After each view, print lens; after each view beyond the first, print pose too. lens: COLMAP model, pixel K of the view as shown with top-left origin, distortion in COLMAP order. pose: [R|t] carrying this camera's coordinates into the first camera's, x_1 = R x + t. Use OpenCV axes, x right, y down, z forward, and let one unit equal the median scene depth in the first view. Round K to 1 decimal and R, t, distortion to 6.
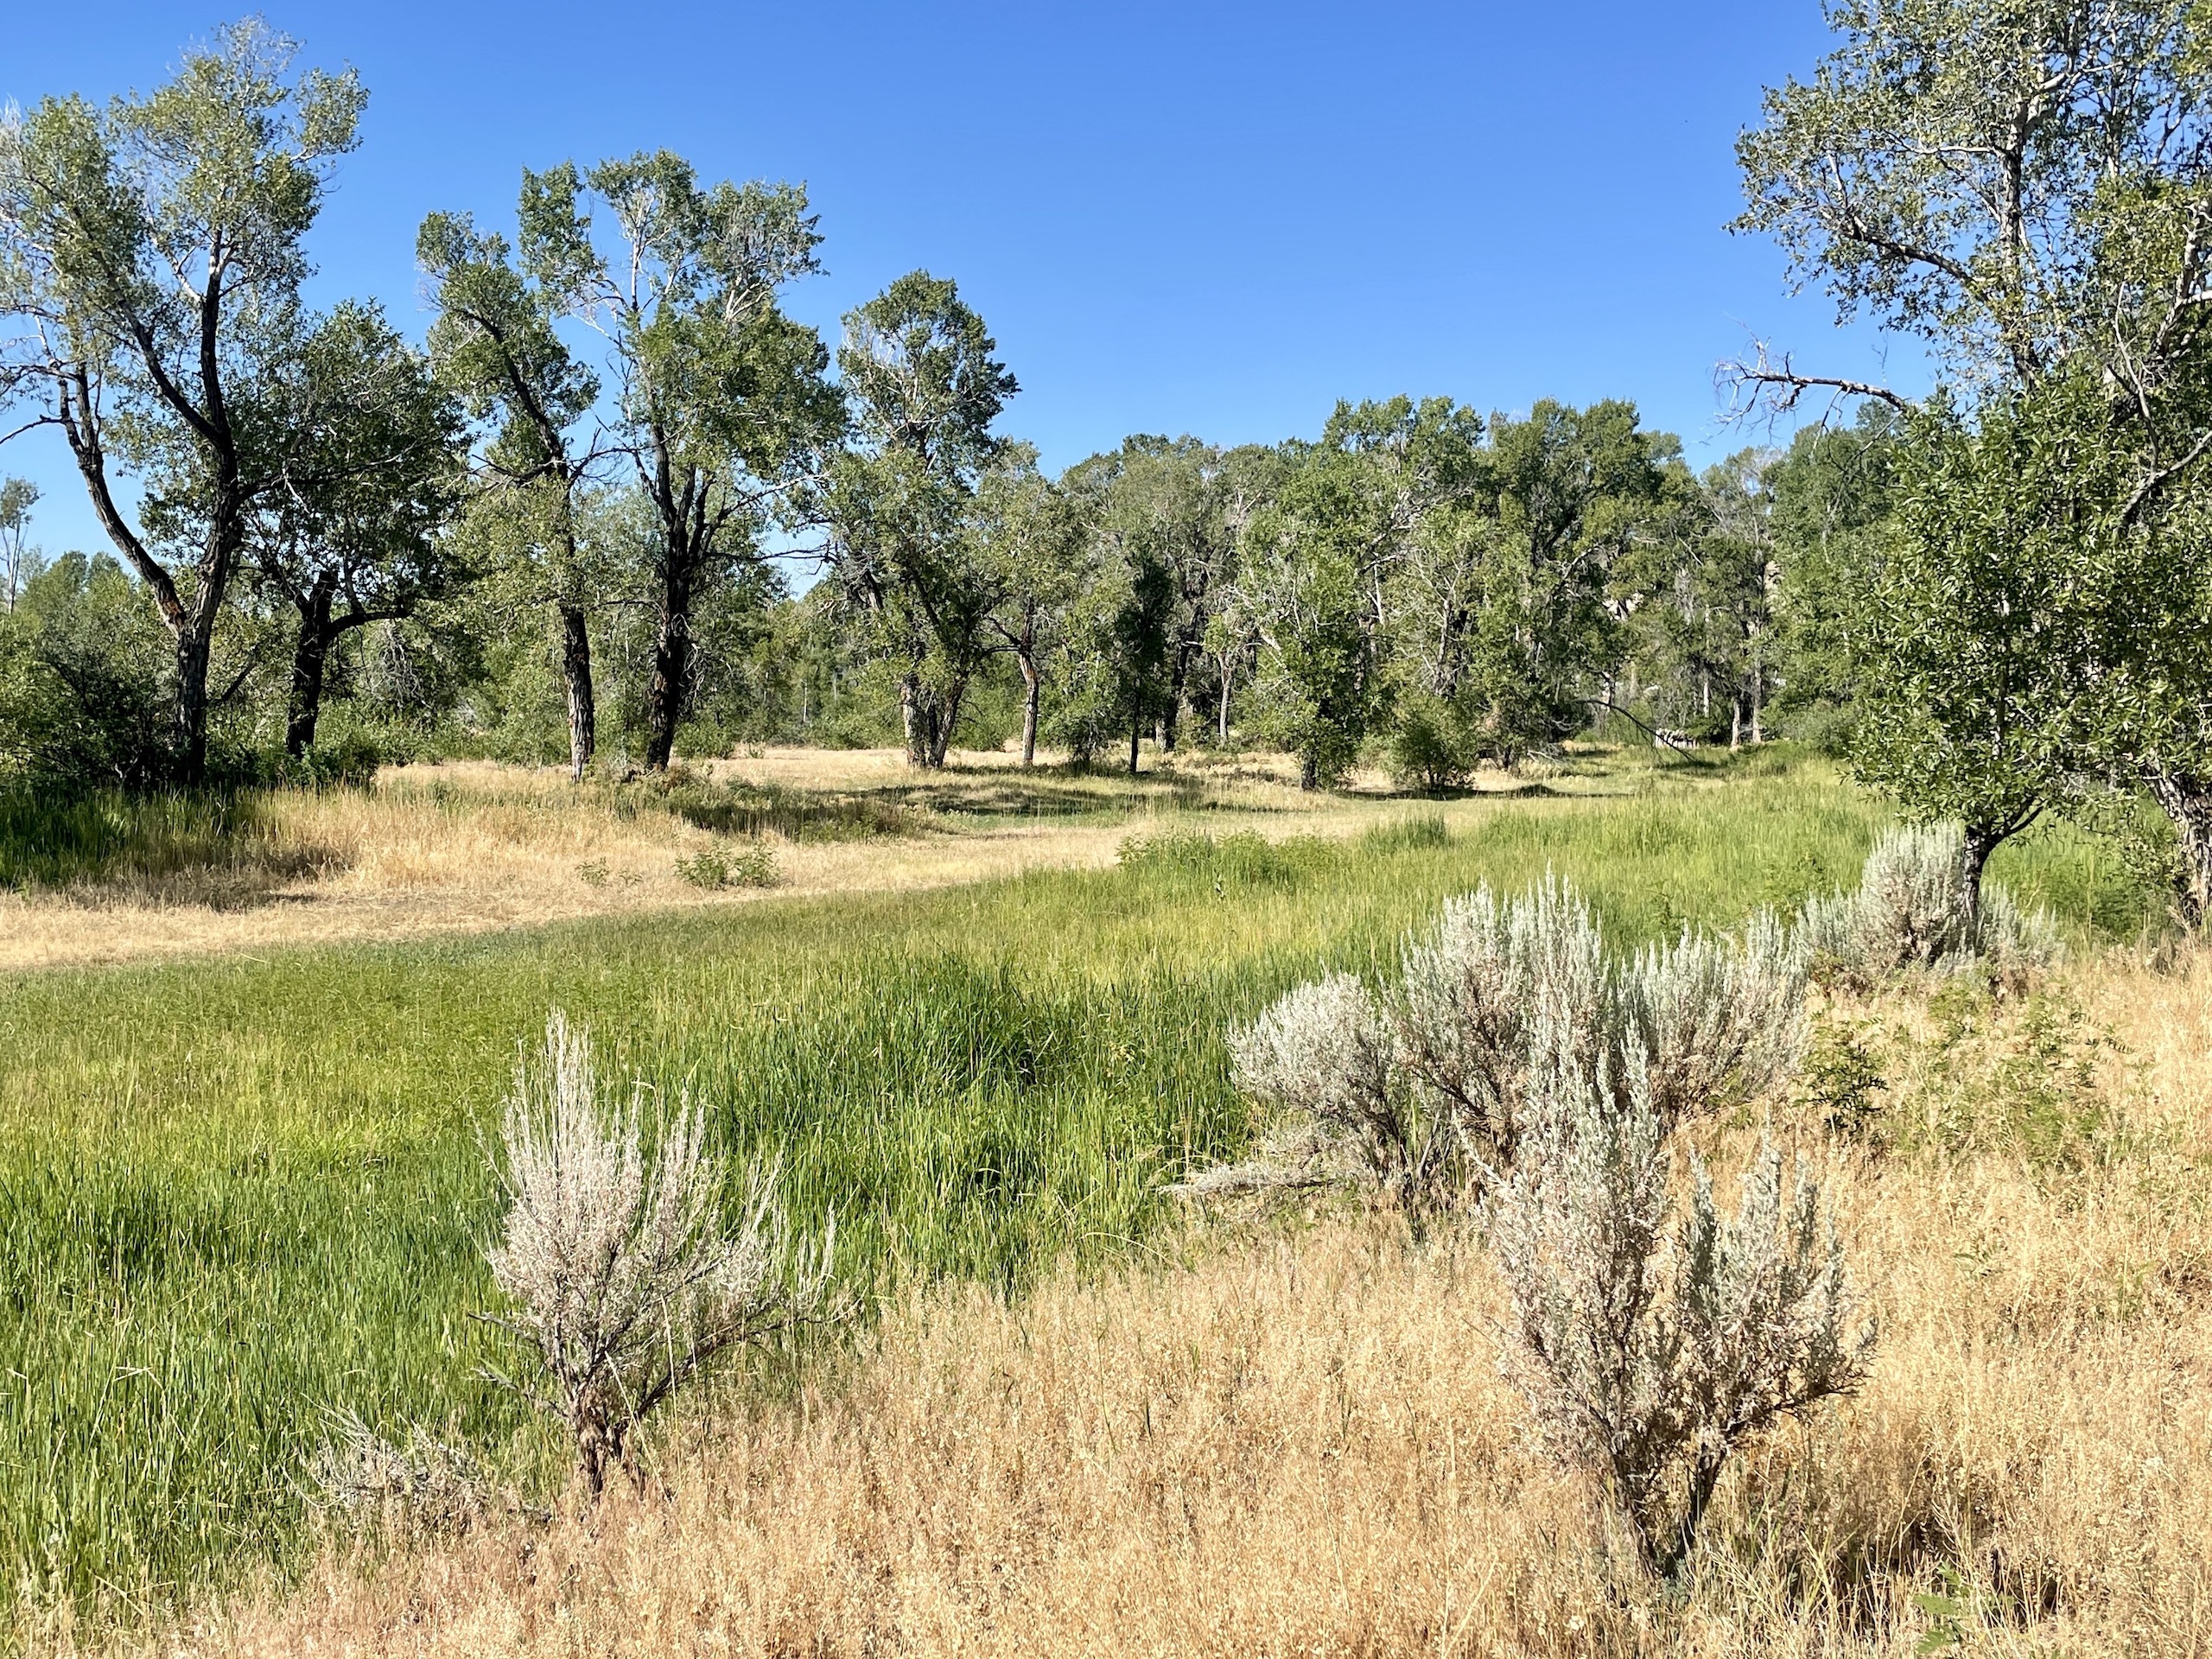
lens RADIAL K [[2328.3, 0, 1106.5], [0, 2328.3, 823.9], [0, 0, 1]] dist [0.034312, 0.000000]
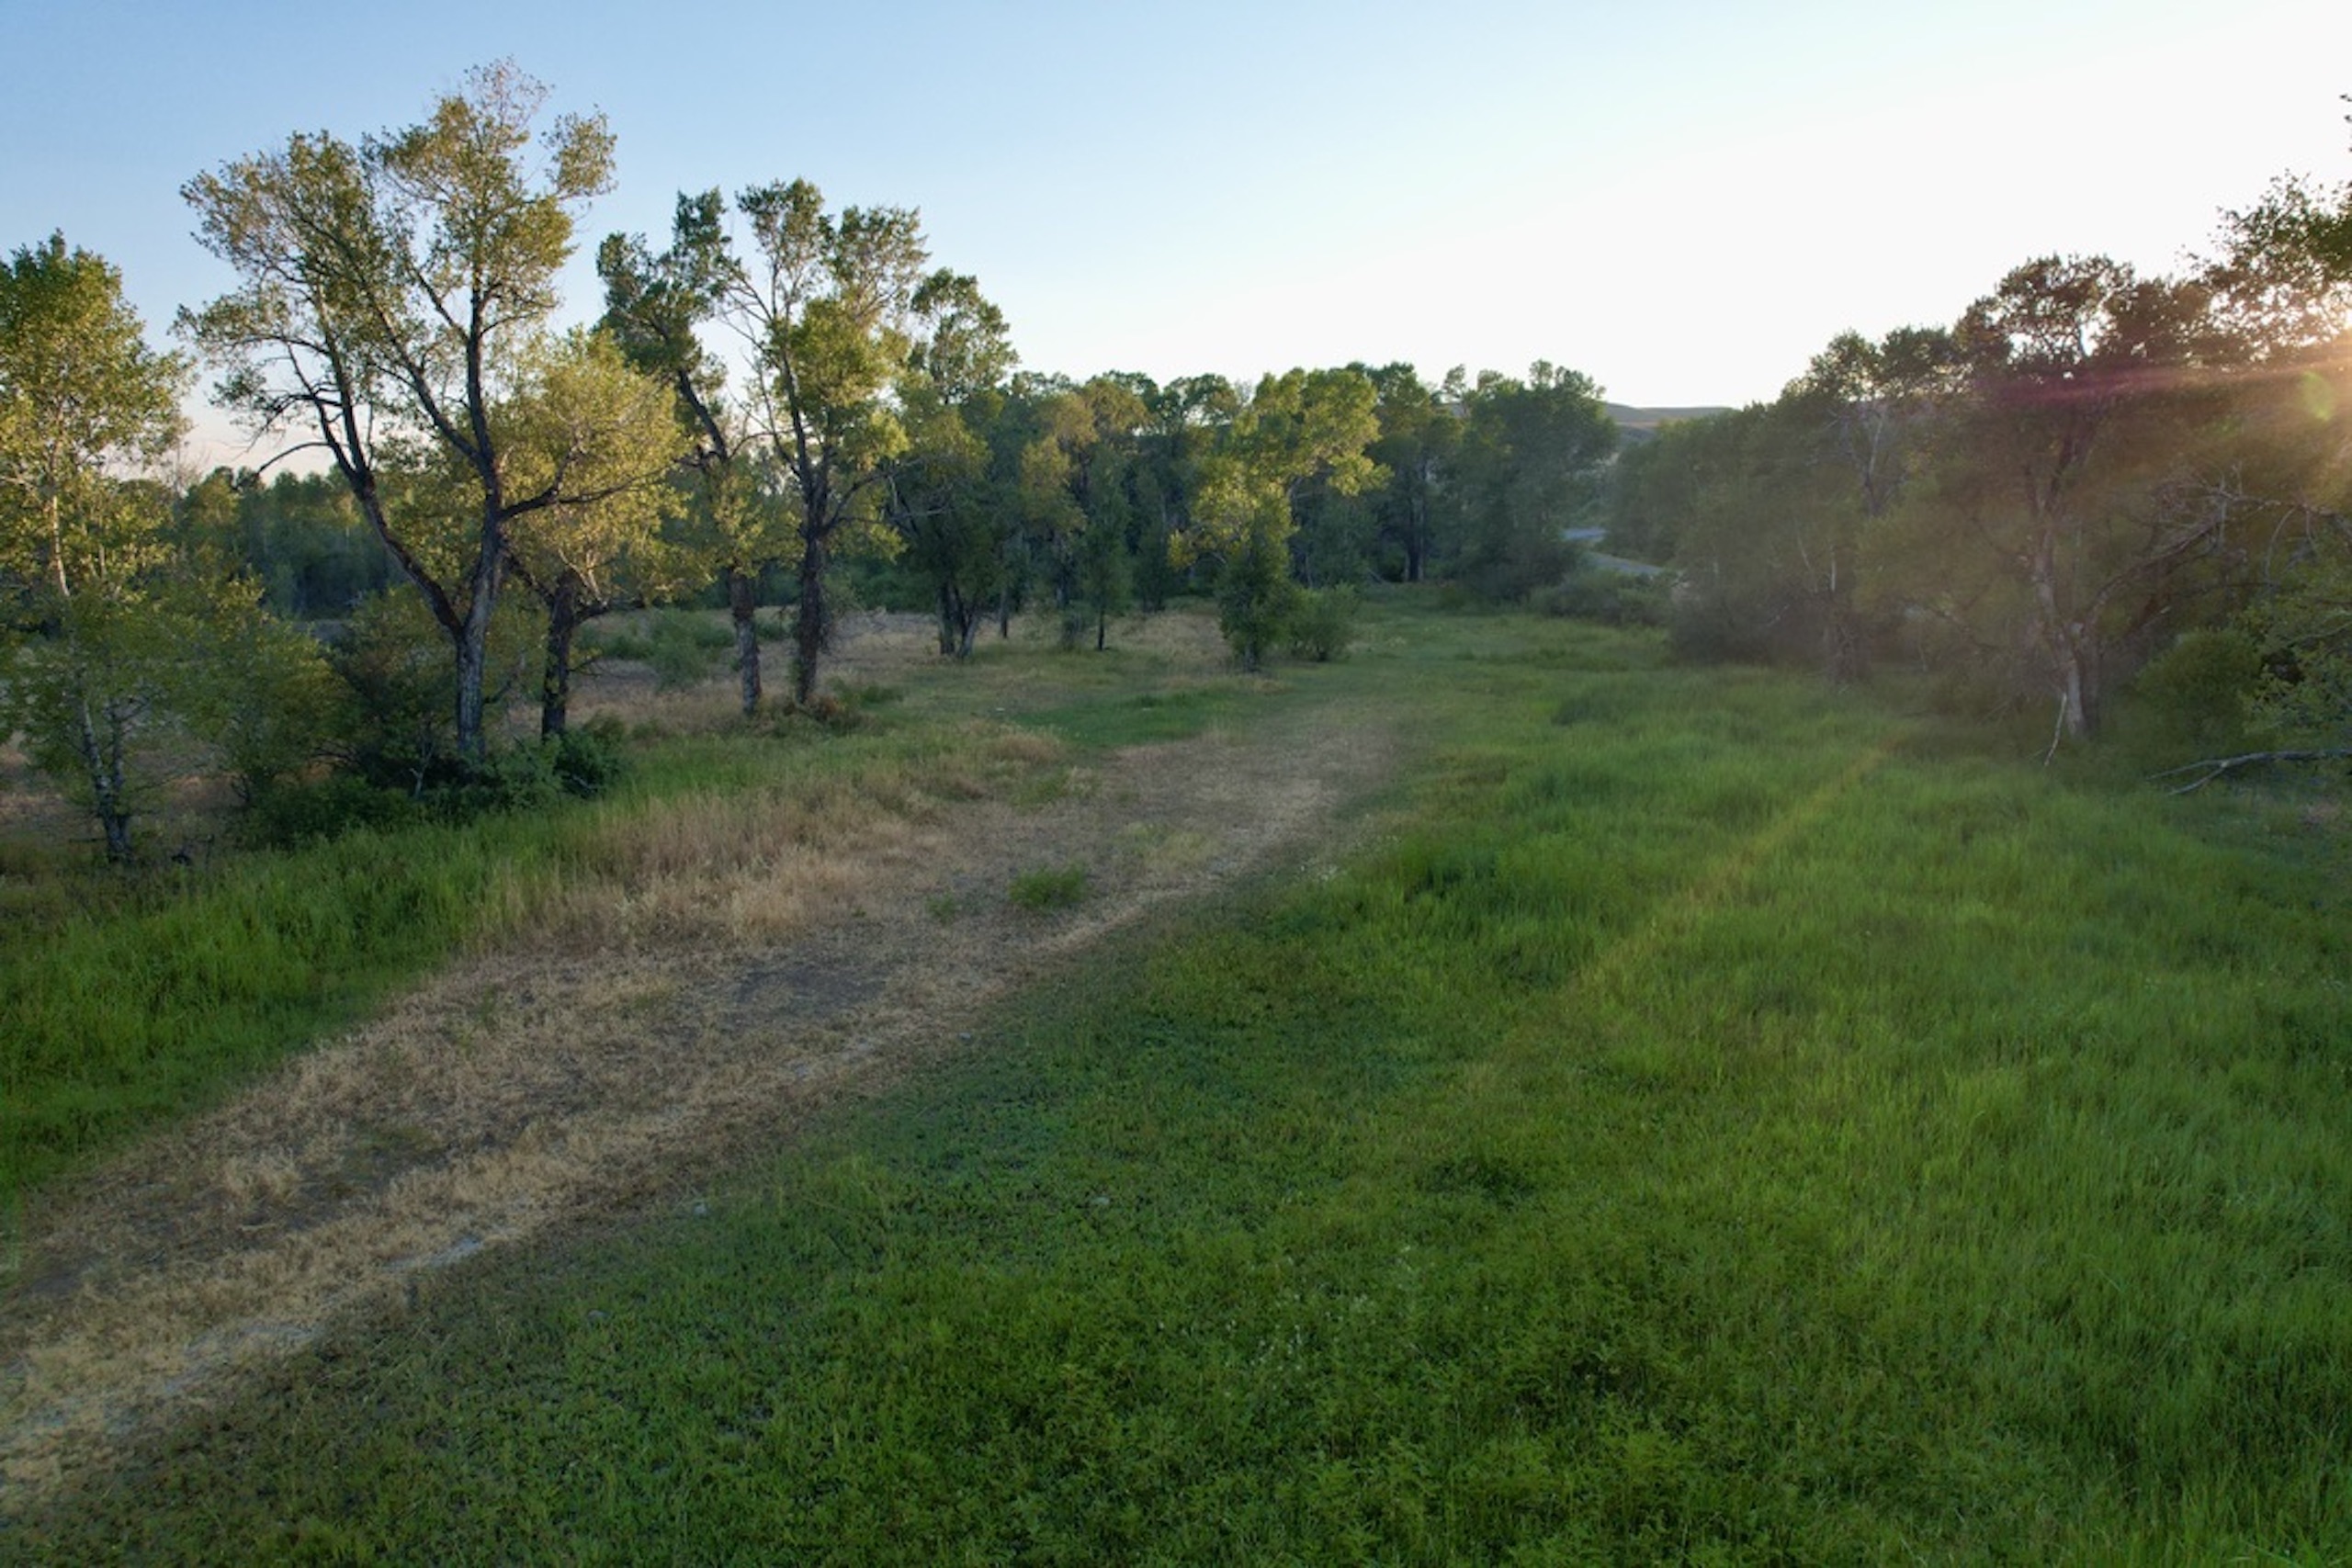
lens RADIAL K [[1516.9, 0, 1190.6], [0, 1516.9, 794.7], [0, 0, 1]] dist [-0.070252, 0.065149]
pose [[0.985502, -0.037625, 0.165442, -0.173005], [0.017284, 0.992292, 0.122711, -0.088746], [-0.168784, -0.118073, 0.978556, 0.242778]]
